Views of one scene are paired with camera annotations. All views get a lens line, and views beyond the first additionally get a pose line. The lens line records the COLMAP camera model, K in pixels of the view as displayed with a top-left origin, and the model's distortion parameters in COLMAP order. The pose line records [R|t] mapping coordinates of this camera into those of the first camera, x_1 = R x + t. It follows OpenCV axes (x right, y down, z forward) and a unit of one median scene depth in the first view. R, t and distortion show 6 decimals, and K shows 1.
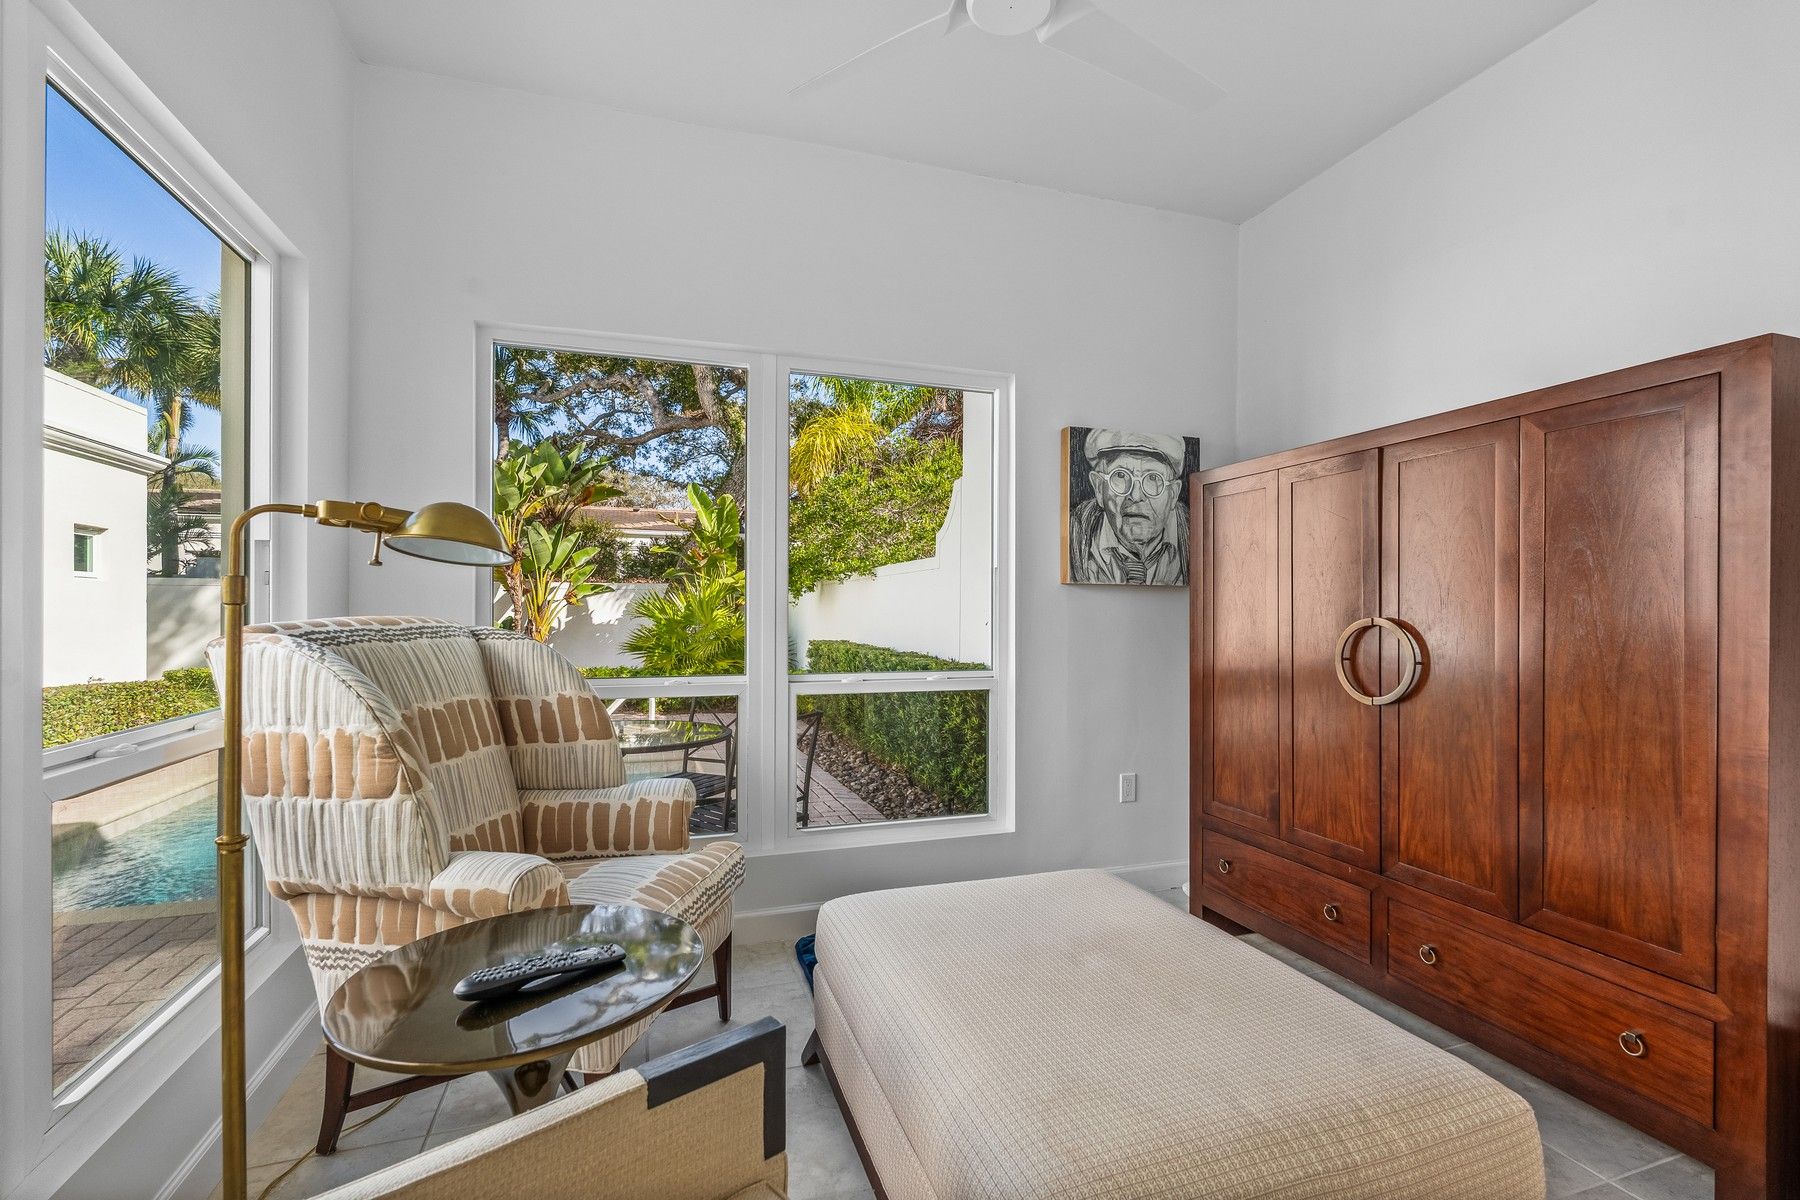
lens RADIAL K [[799.5, 0, 906.2], [0, 799.5, 608.8], [0, 0, 1]] dist [-0.008995, -0.000071]
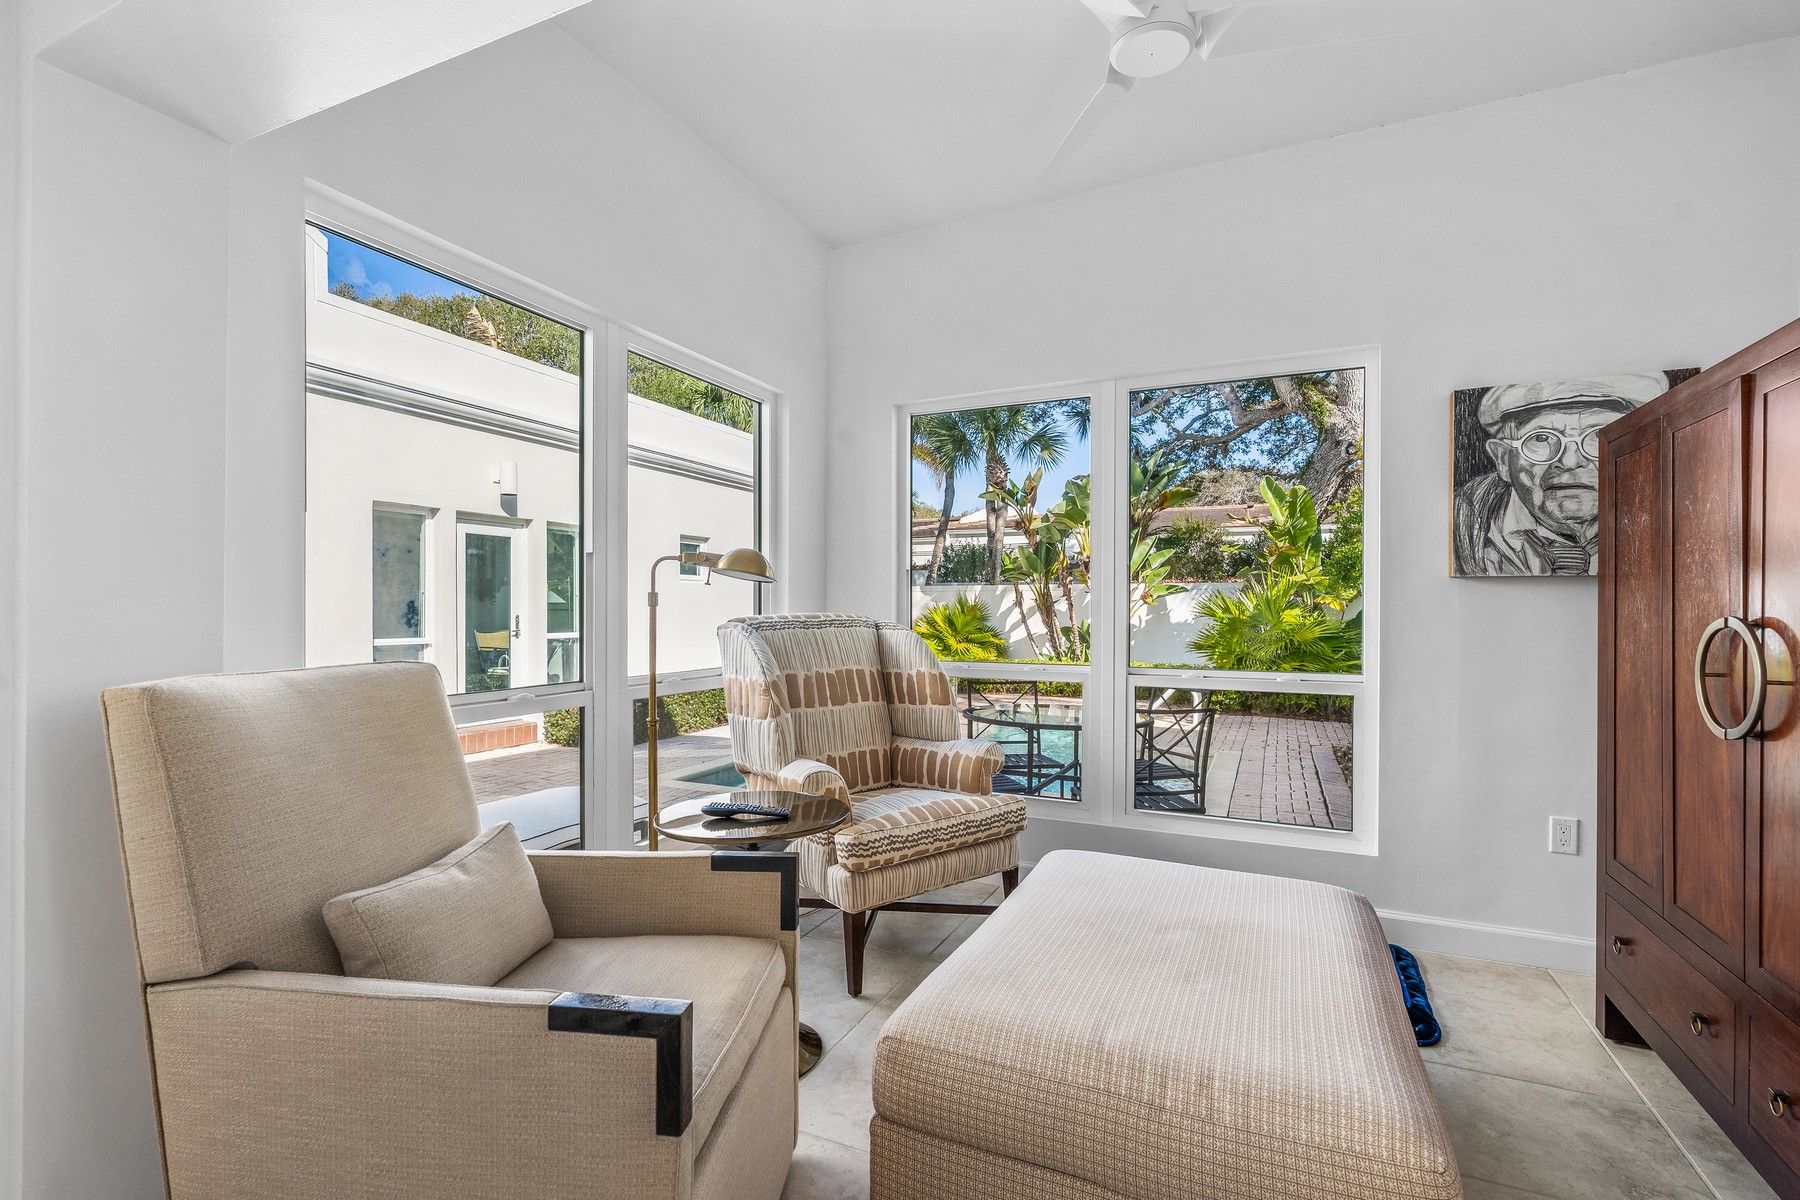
lens RADIAL K [[808.9, 0, 899.4], [0, 808.9, 610.2], [0, 0, 1]] dist [0.000030, 0.000085]
pose [[0.721799, -0.000477, -0.692103, 0.366862], [0.001982, 0.999997, 0.001378, 0.001263], [0.692100, -0.002367, 0.721798, -0.022800]]
